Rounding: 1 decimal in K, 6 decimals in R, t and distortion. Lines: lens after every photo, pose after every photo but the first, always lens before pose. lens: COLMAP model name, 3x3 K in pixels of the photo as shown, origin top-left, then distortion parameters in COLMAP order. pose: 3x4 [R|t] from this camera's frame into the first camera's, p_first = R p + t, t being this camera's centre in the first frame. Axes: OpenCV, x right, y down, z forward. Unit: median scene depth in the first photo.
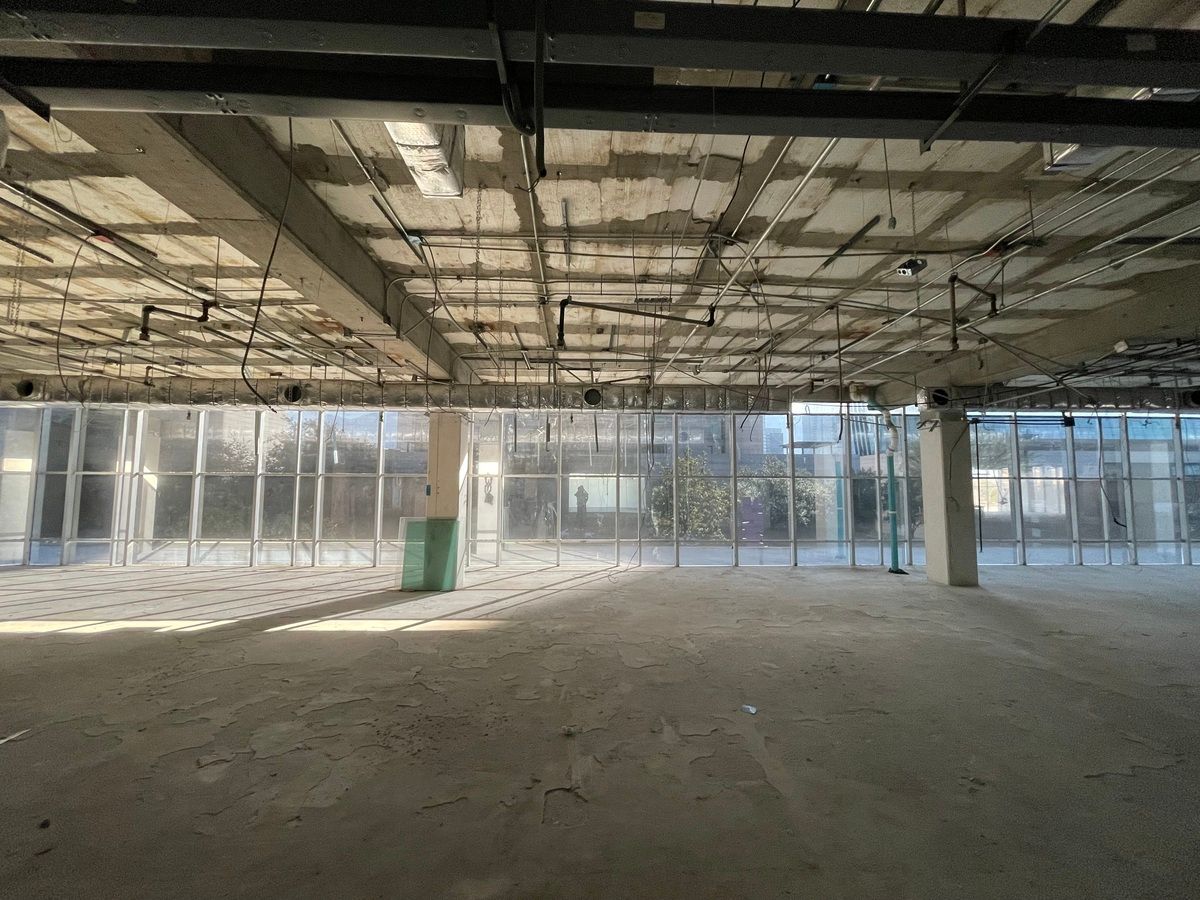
lens RADIAL K [[484.6, 0, 598.0], [0, 484.6, 455.5], [0, 0, 1]] dist [-0.000390, -0.000700]
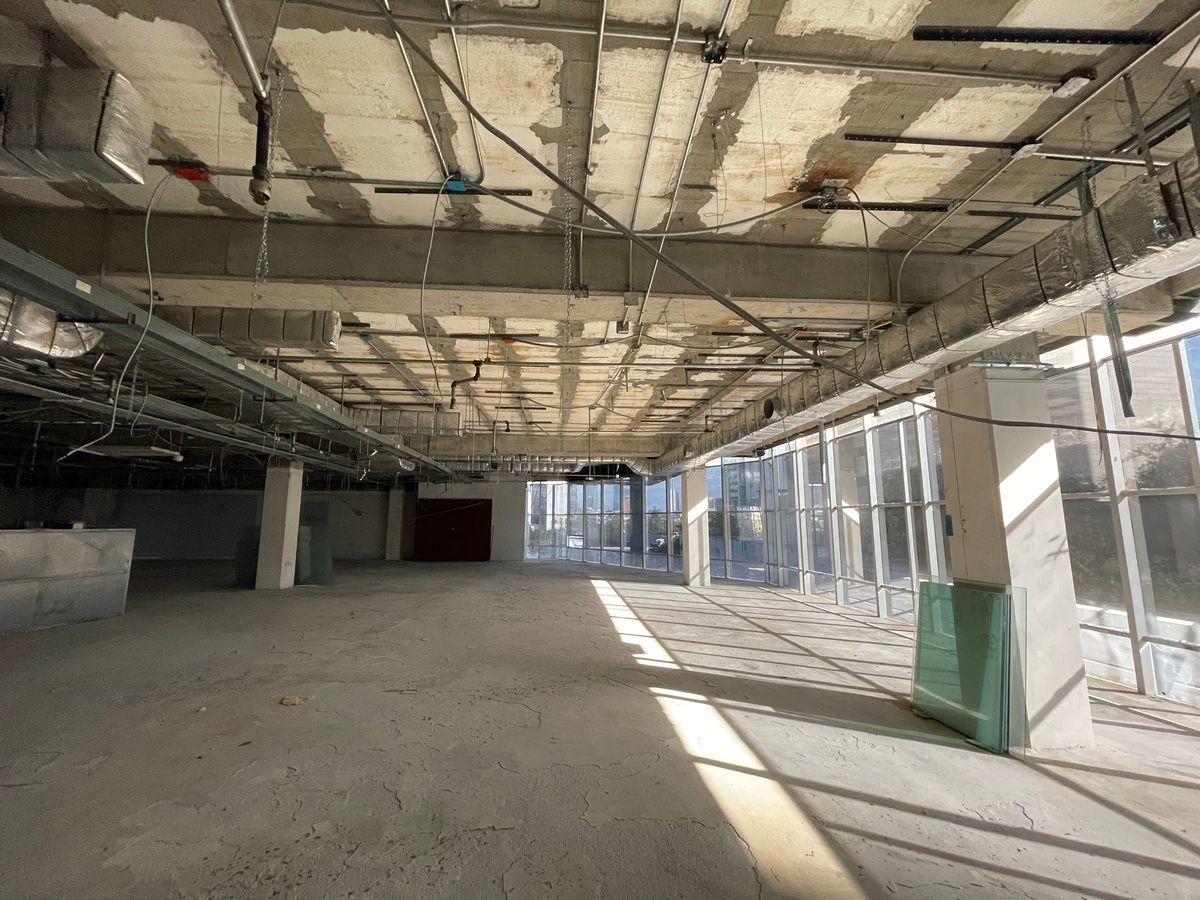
lens RADIAL K [[484.6, 0, 594.6], [0, 484.6, 452.4], [0, 0, 1]] dist [-0.000390, -0.000700]
pose [[0.038221, -0.148170, -0.988223, 0.209171], [0.072099, 0.986777, -0.145165, 0.055882], [0.996665, -0.065702, 0.048399, 0.783101]]
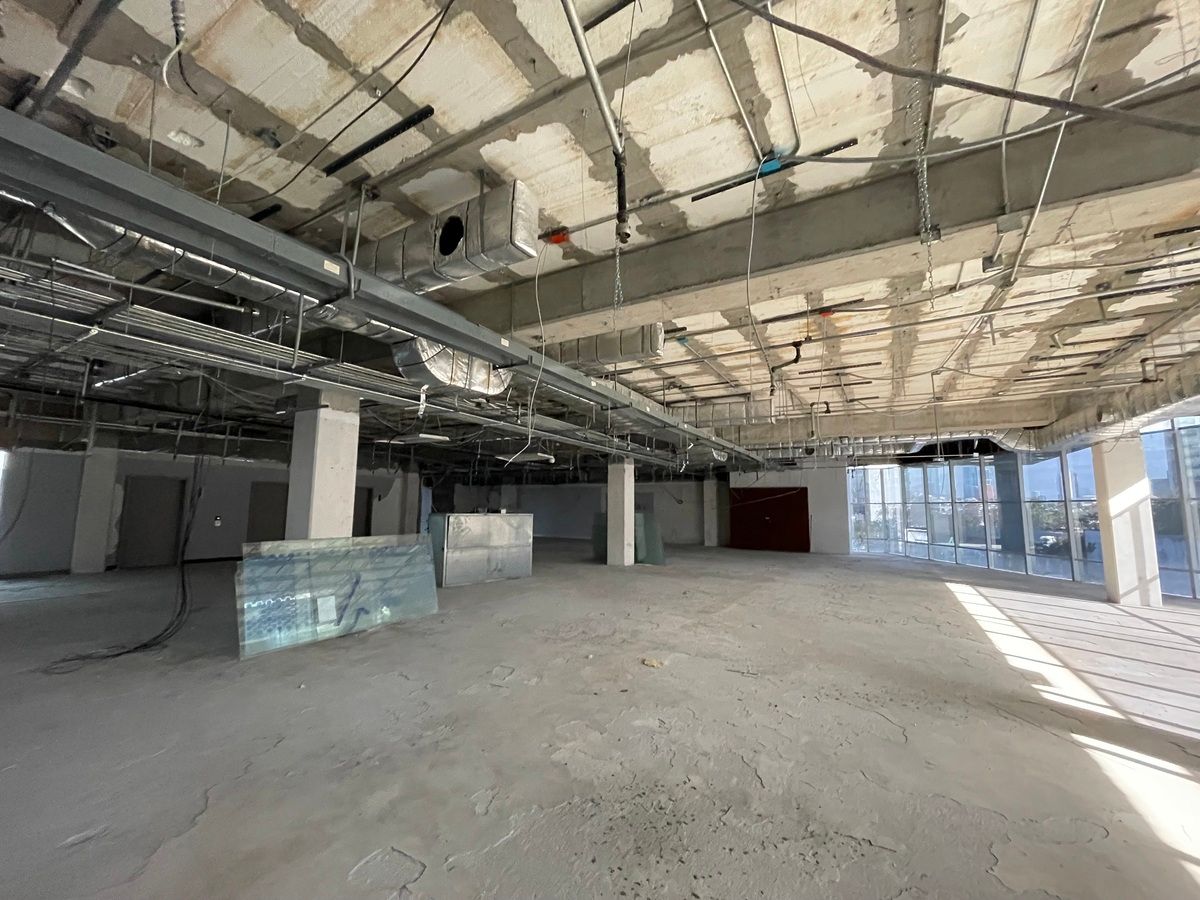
lens RADIAL K [[484.6, 0, 595.1], [0, 484.6, 452.3], [0, 0, 1]] dist [-0.000390, -0.000700]
pose [[-0.542570, -0.108773, -0.832938, 0.219223], [0.049404, 0.985732, -0.160908, 0.054311], [0.838556, -0.128455, -0.529455, 0.755786]]
